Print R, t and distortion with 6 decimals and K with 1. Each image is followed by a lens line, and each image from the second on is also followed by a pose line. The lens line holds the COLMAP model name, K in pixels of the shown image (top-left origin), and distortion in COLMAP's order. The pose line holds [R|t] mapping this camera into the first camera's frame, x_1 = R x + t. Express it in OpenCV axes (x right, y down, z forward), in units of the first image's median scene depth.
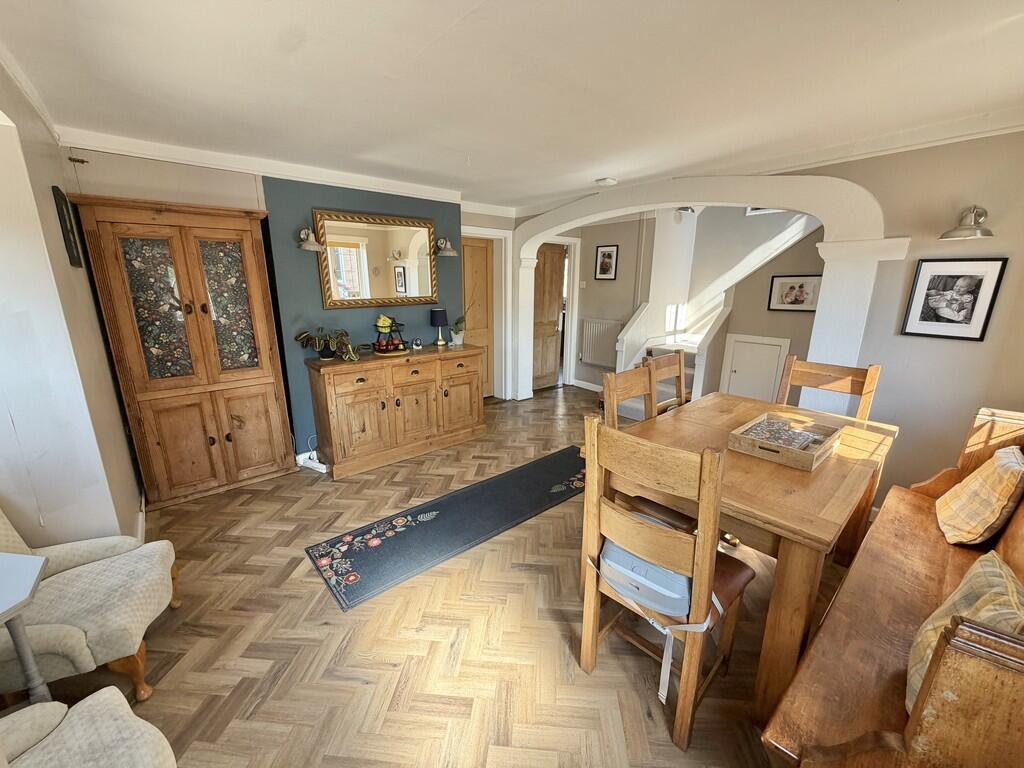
lens RADIAL K [[409.8, 0, 514.2], [0, 409.8, 383.1], [0, 0, 1]] dist [-0.001096, 0.000826]
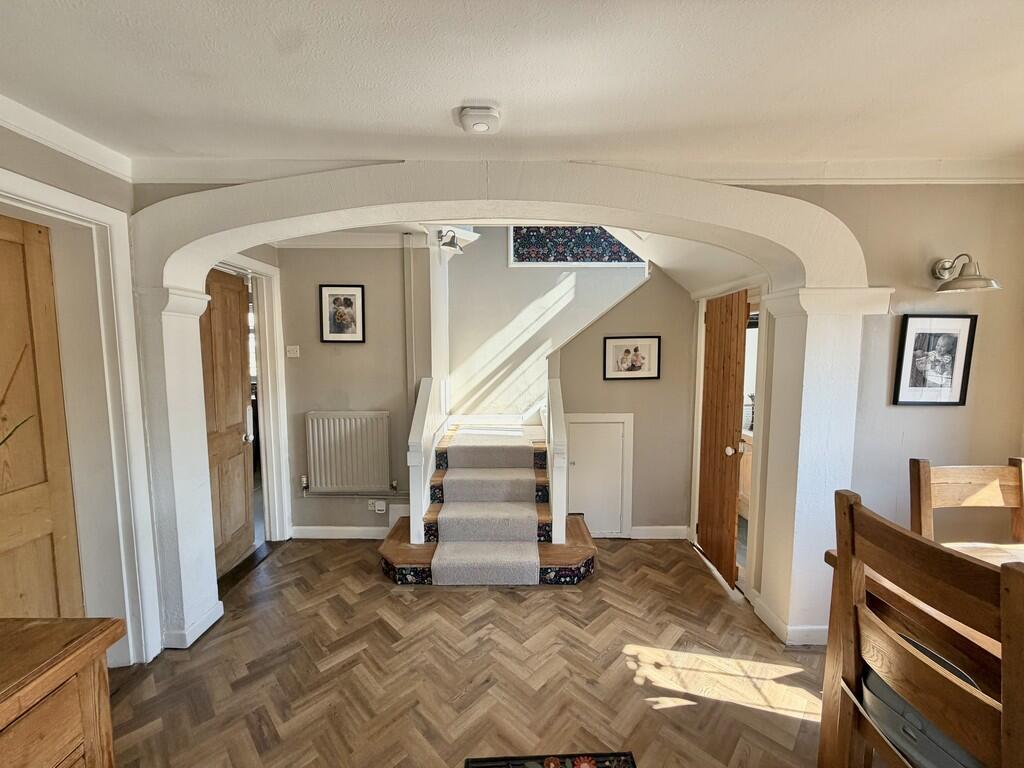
lens RADIAL K [[409.8, 0, 509.3], [0, 409.8, 389.4], [0, 0, 1]] dist [-0.001096, 0.000826]
pose [[0.640099, -0.081978, 0.763906, -0.088189], [0.190871, 0.980086, -0.054760, -0.138690], [-0.744205, 0.180860, 0.643000, 0.579916]]
